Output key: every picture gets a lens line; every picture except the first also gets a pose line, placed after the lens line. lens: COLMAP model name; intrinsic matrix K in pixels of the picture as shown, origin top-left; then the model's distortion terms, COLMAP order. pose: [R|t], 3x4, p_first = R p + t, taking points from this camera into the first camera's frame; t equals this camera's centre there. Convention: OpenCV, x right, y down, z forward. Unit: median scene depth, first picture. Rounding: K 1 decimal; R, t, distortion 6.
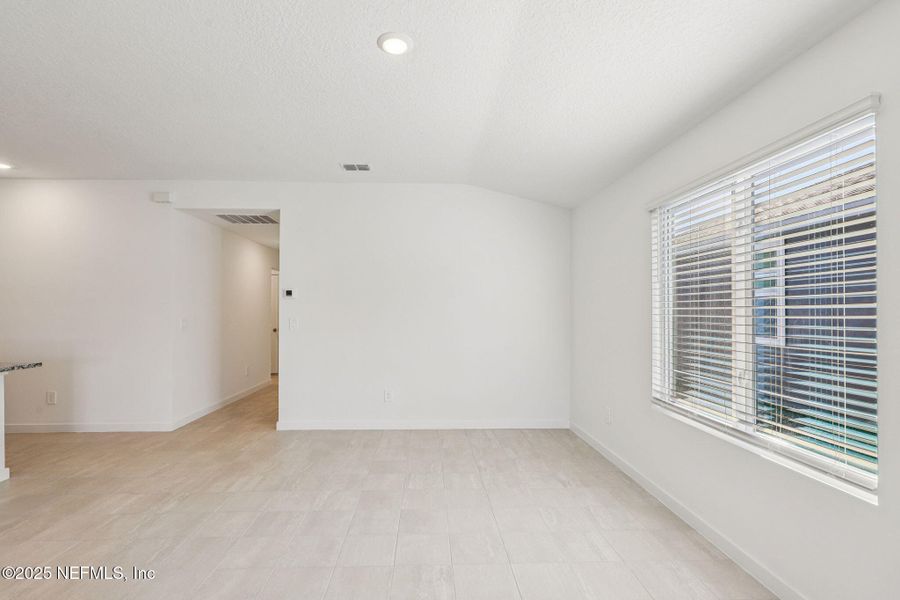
lens RADIAL K [[416.0, 0, 436.4], [0, 416.0, 308.1], [0, 0, 1]] dist [0.002721, 0.000558]
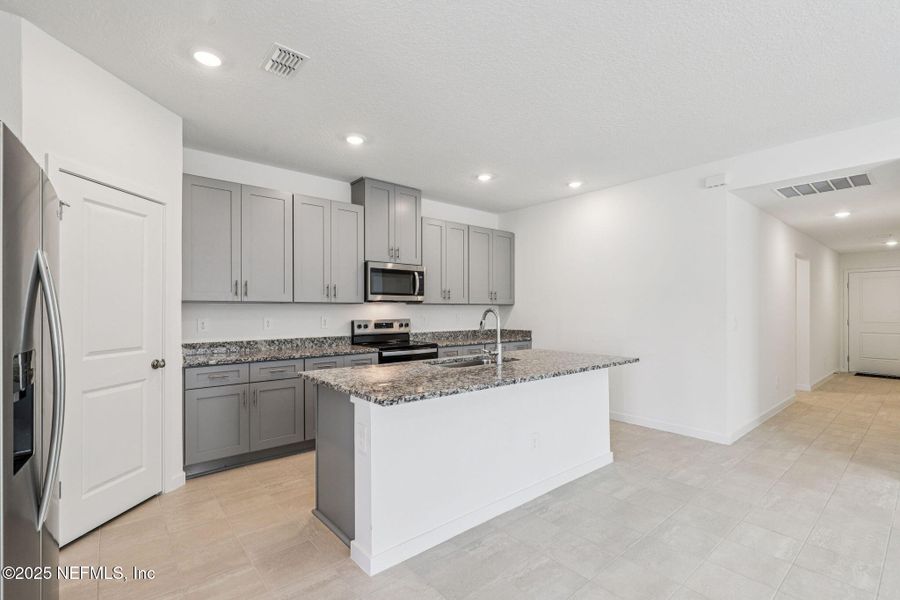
lens RADIAL K [[407.9, 0, 451.1], [0, 407.9, 307.8], [0, 0, 1]] dist [0.000884, -0.000225]
pose [[0.625361, -0.002630, -0.780331, -0.335127], [0.005616, 0.999984, 0.001131, 0.002133], [0.780315, -0.005090, 0.625366, 0.007690]]
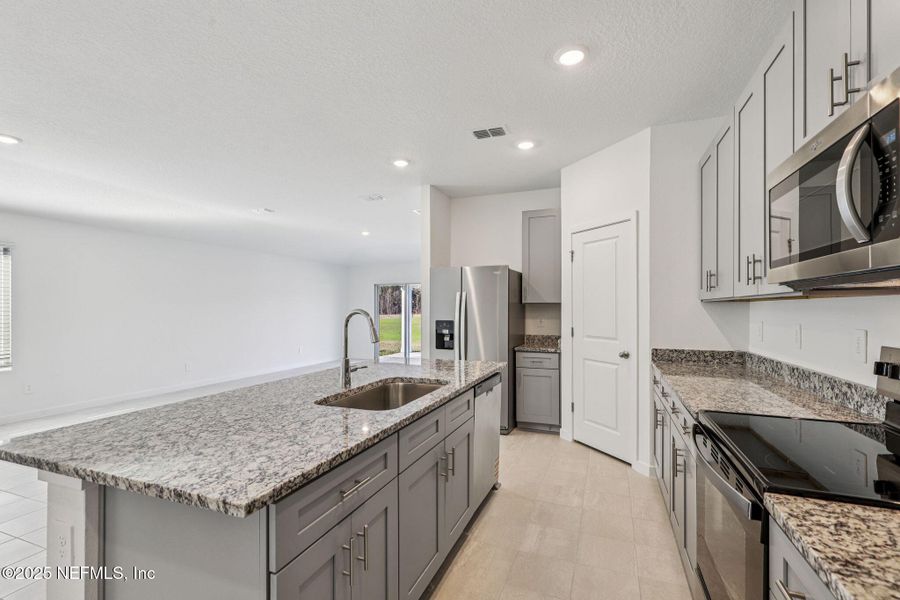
lens RADIAL K [[407.9, 0, 451.1], [0, 407.9, 307.8], [0, 0, 1]] dist [0.000884, -0.000225]
pose [[-0.924224, 0.003065, 0.381837, -1.093779], [-0.000159, 0.999965, -0.008411, 0.005611], [-0.381850, -0.007835, -0.924191, 0.872431]]
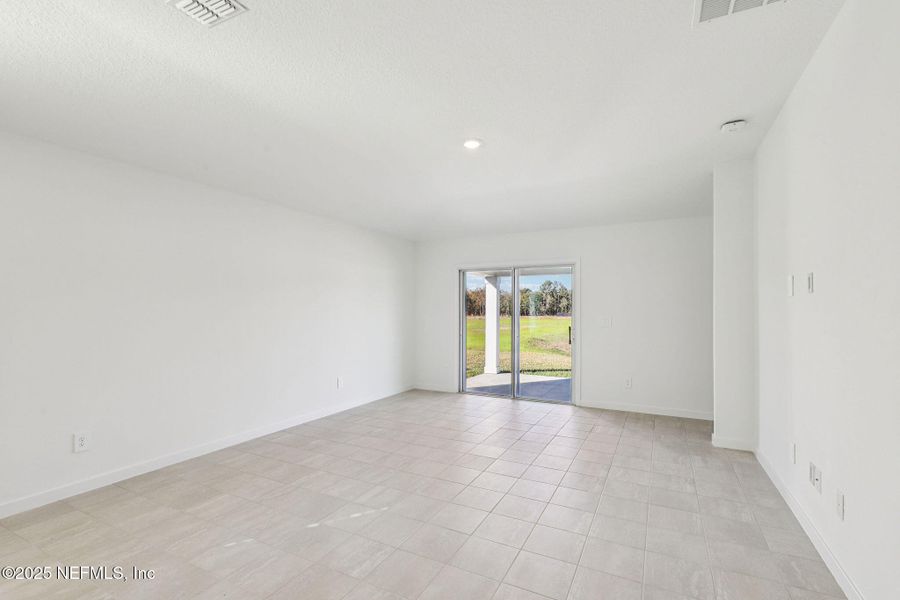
lens RADIAL K [[407.9, 0, 451.1], [0, 407.9, 307.8], [0, 0, 1]] dist [0.000884, -0.000225]
pose [[-0.874733, 0.001004, 0.484603, -0.461455], [-0.005489, 0.999913, -0.011979, 0.001907], [-0.484573, -0.013138, -0.874652, 0.140649]]
